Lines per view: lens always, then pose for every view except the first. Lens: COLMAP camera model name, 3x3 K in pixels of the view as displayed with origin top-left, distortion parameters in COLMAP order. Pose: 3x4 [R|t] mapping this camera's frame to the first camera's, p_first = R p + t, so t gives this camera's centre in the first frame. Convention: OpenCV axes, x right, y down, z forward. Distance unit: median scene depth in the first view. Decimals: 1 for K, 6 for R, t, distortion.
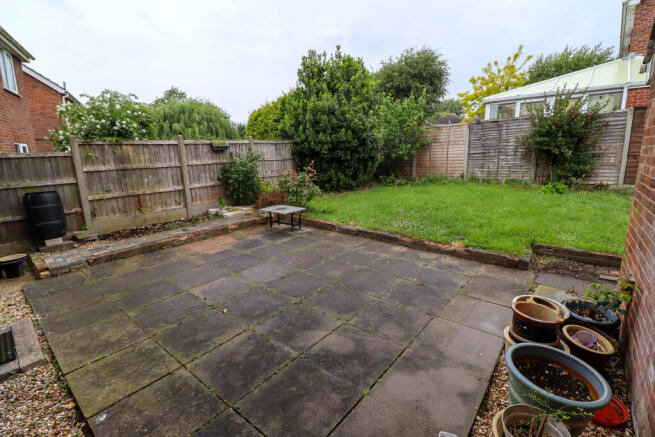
lens RADIAL K [[299.9, 0, 329.0], [0, 299.9, 215.8], [0, 0, 1]] dist [-0.019165, -0.002070]
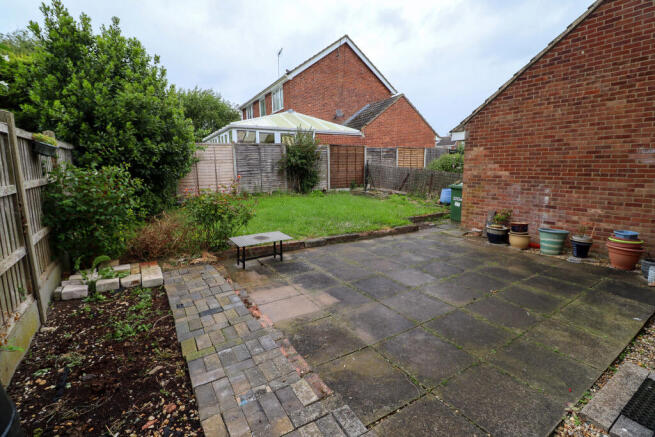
lens RADIAL K [[299.9, 0, 328.8], [0, 299.9, 216.7], [0, 0, 1]] dist [-0.019165, -0.002070]
pose [[0.304665, -0.131687, 0.943312, -1.085367], [0.196908, 0.977708, 0.072892, -0.129129], [-0.931883, 0.163538, 0.323804, 0.778822]]
